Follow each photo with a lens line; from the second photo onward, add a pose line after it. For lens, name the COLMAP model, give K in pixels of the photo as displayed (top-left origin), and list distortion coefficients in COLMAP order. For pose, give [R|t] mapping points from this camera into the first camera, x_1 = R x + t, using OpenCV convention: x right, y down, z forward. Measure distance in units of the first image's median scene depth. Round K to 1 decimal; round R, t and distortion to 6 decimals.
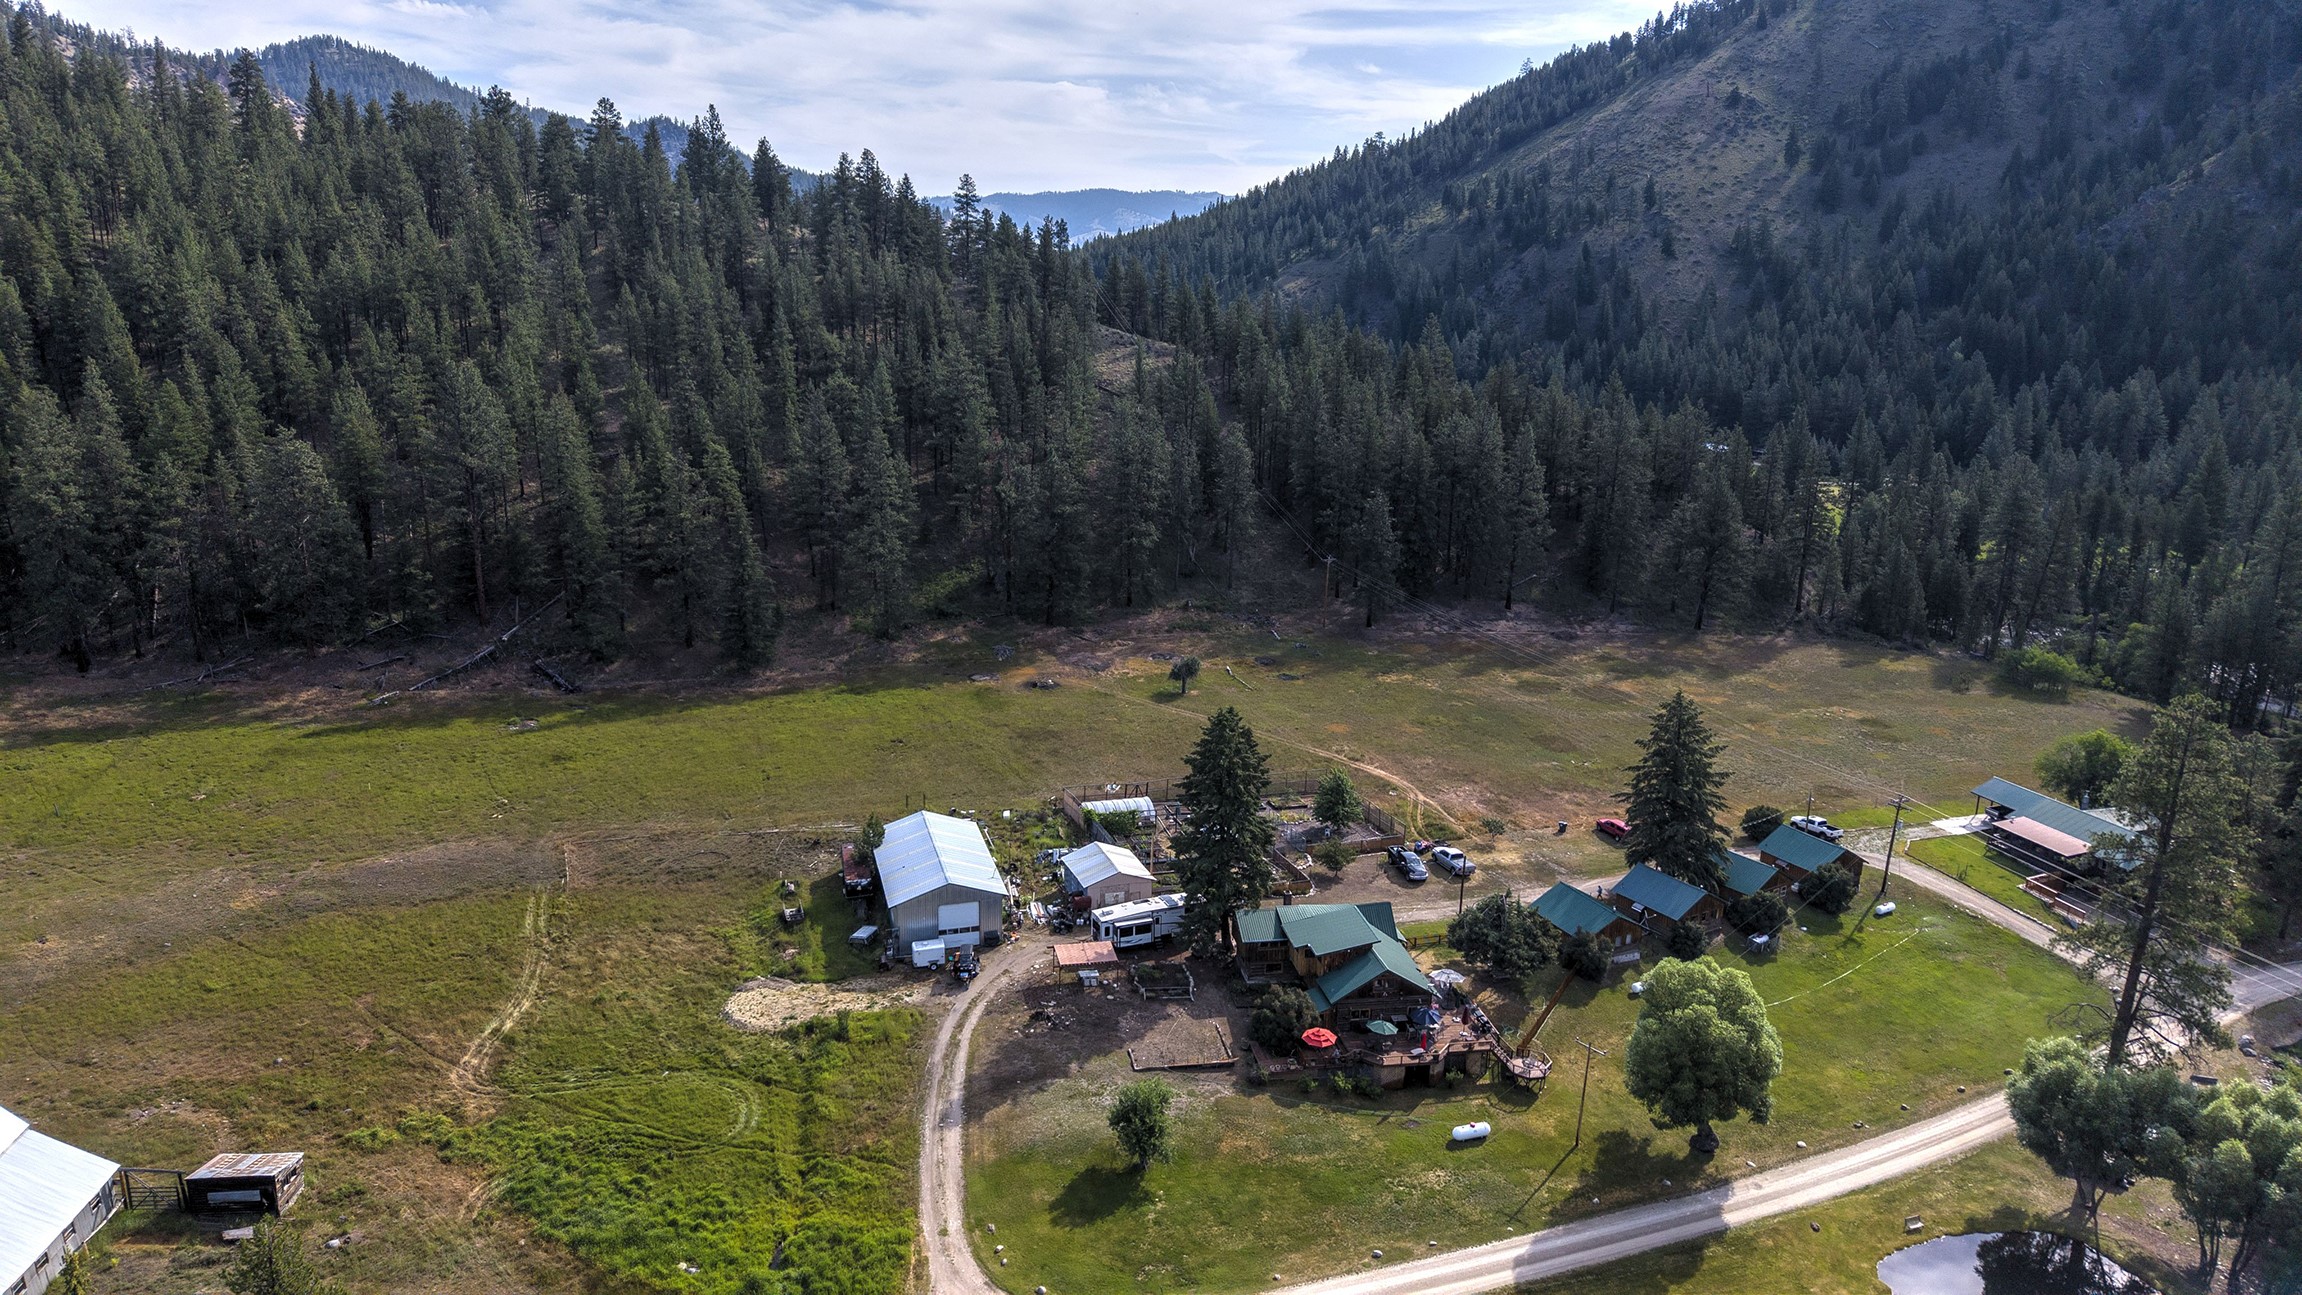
lens RADIAL K [[1540.8, 0, 1158.9], [0, 1540.8, 653.2], [0, 0, 1]] dist [0.024848, -0.028973]
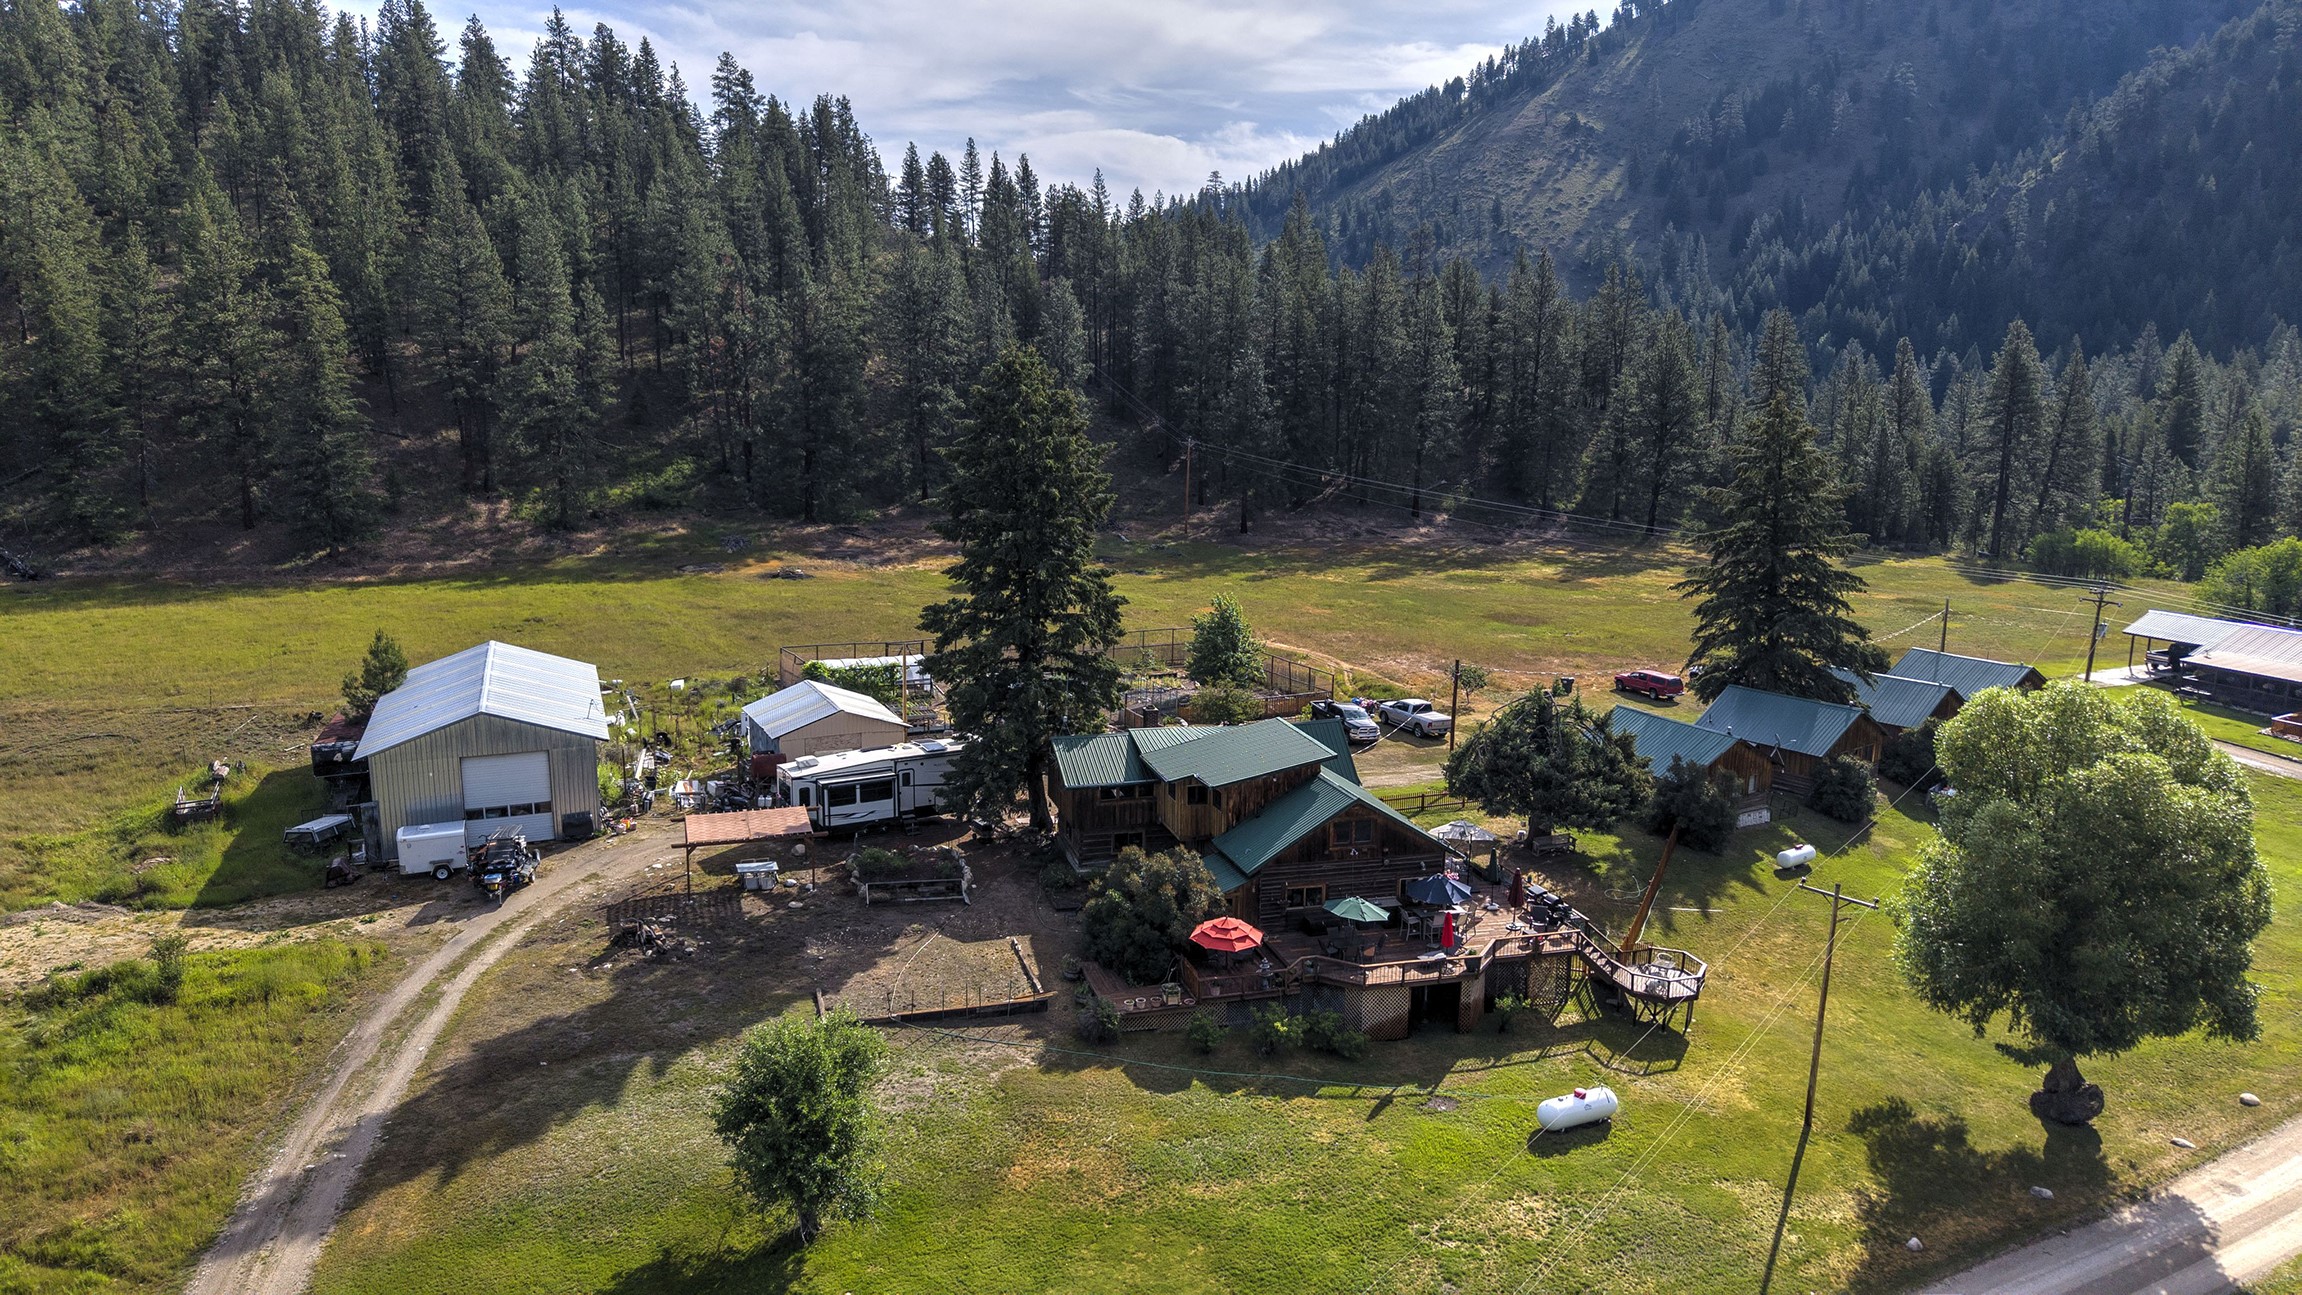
lens RADIAL K [[1540.8, 0, 1154.0], [0, 1540.8, 642.7], [0, 0, 1]] dist [0.024848, -0.028973]
pose [[0.995155, -0.031506, 0.093132, 0.037253], [0.038137, 0.996797, -0.070295, 0.172852], [-0.090619, 0.073507, 0.993169, 0.478591]]
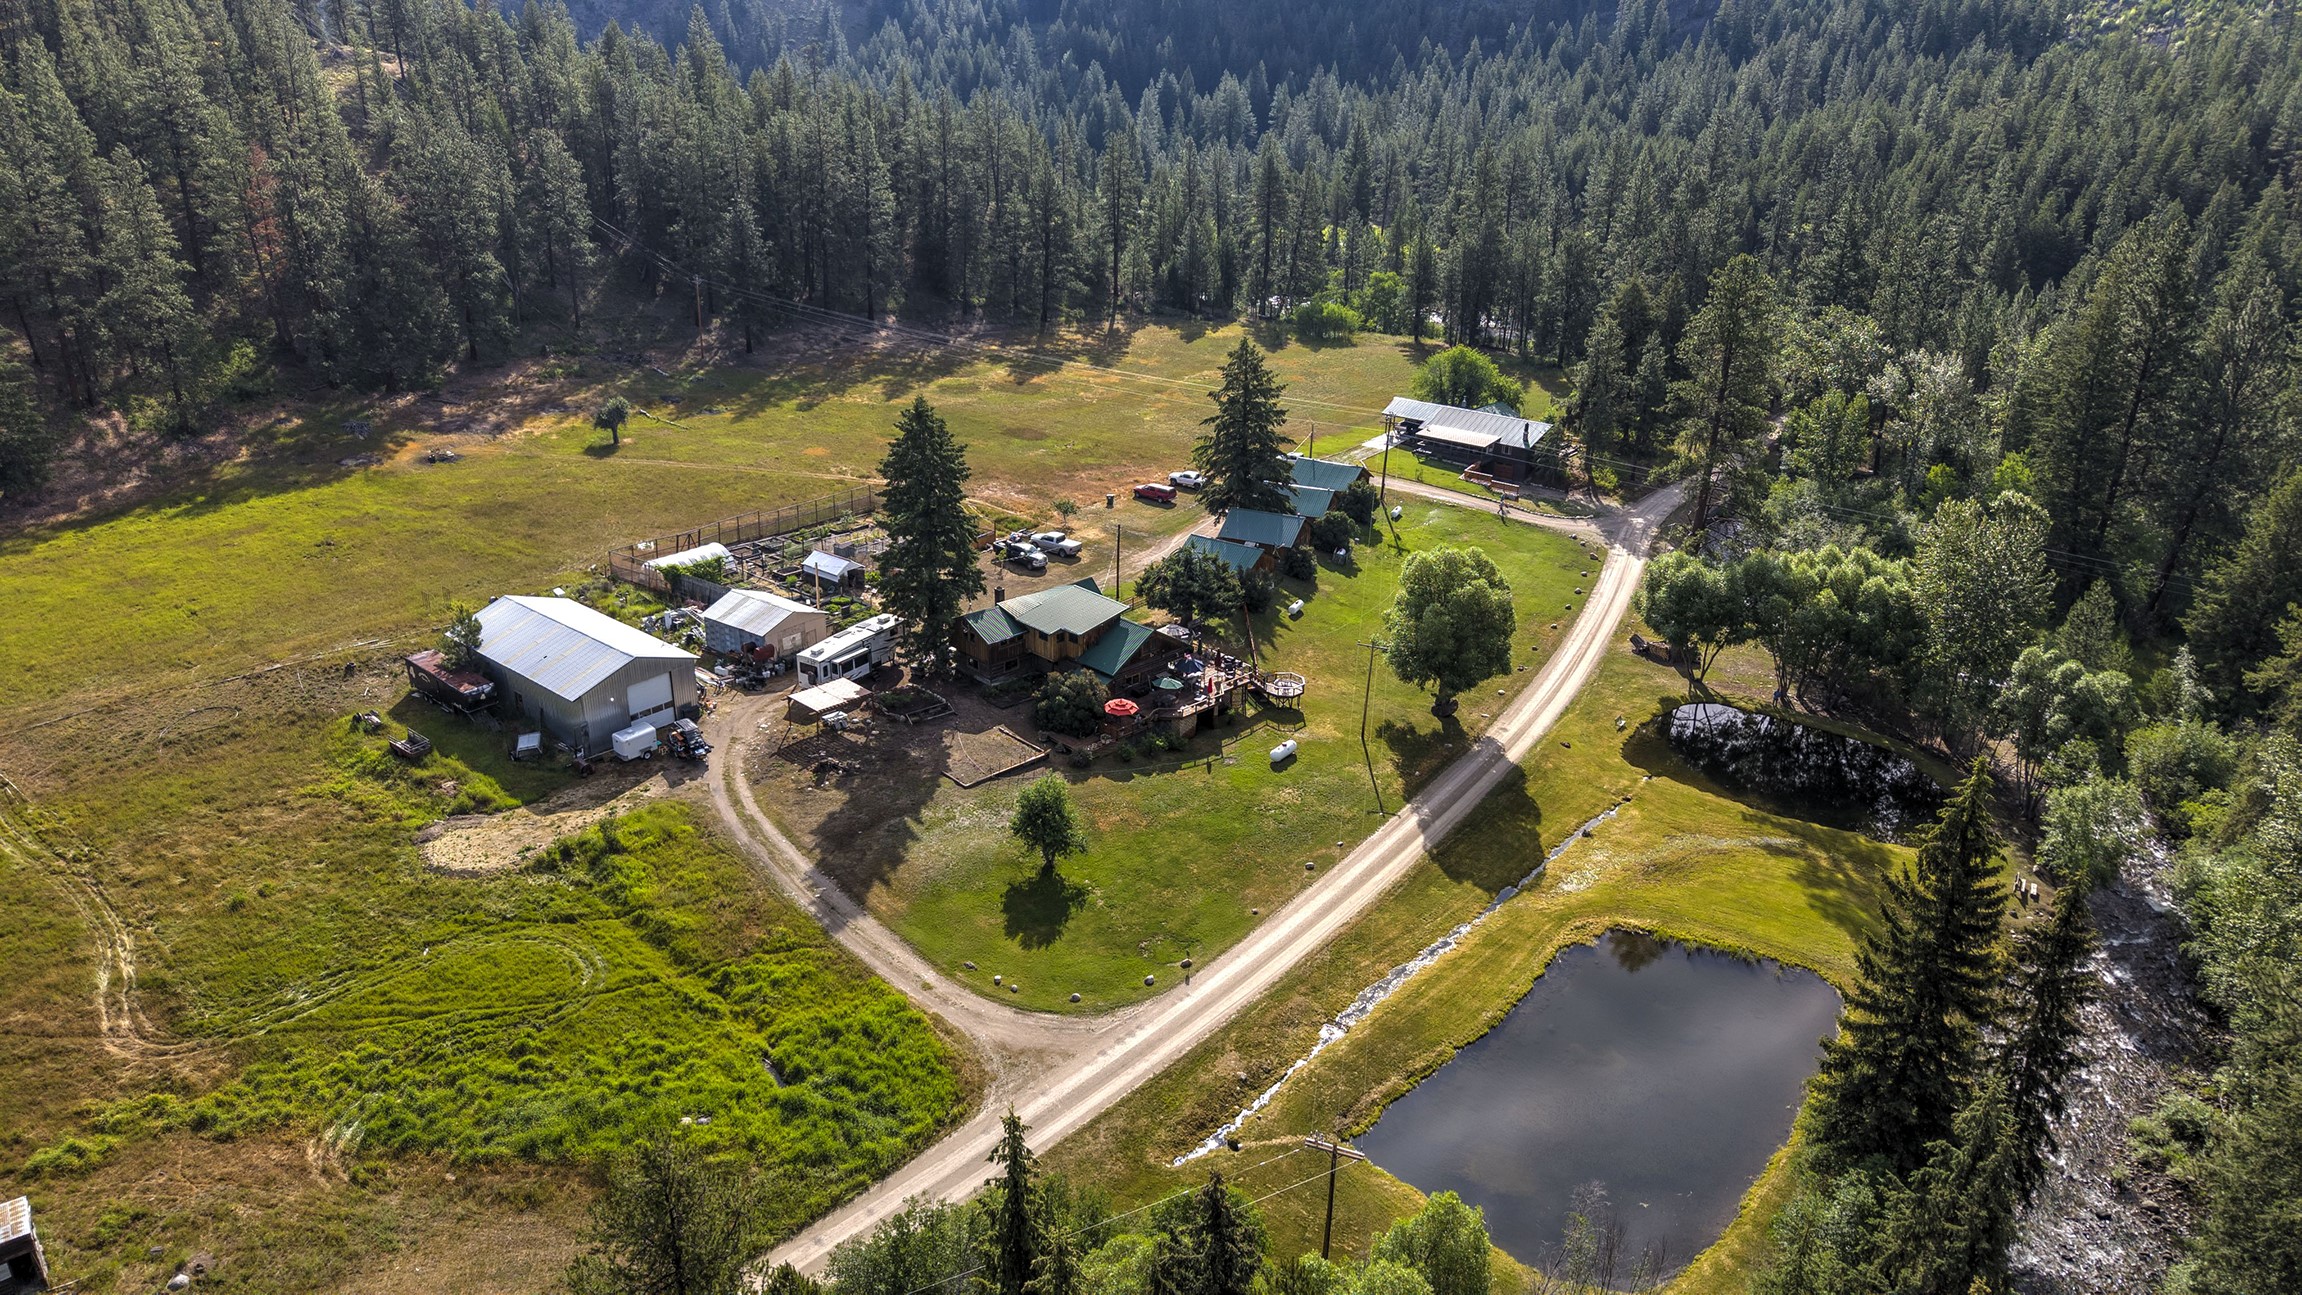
lens RADIAL K [[1540.8, 0, 1166.7], [0, 1540.8, 646.9], [0, 0, 1]] dist [0.024848, -0.028973]
pose [[0.827754, -0.218518, 0.516791, -0.332248], [0.138885, 0.972180, 0.188618, 0.027172], [-0.543631, -0.084355, 0.835075, 0.150473]]
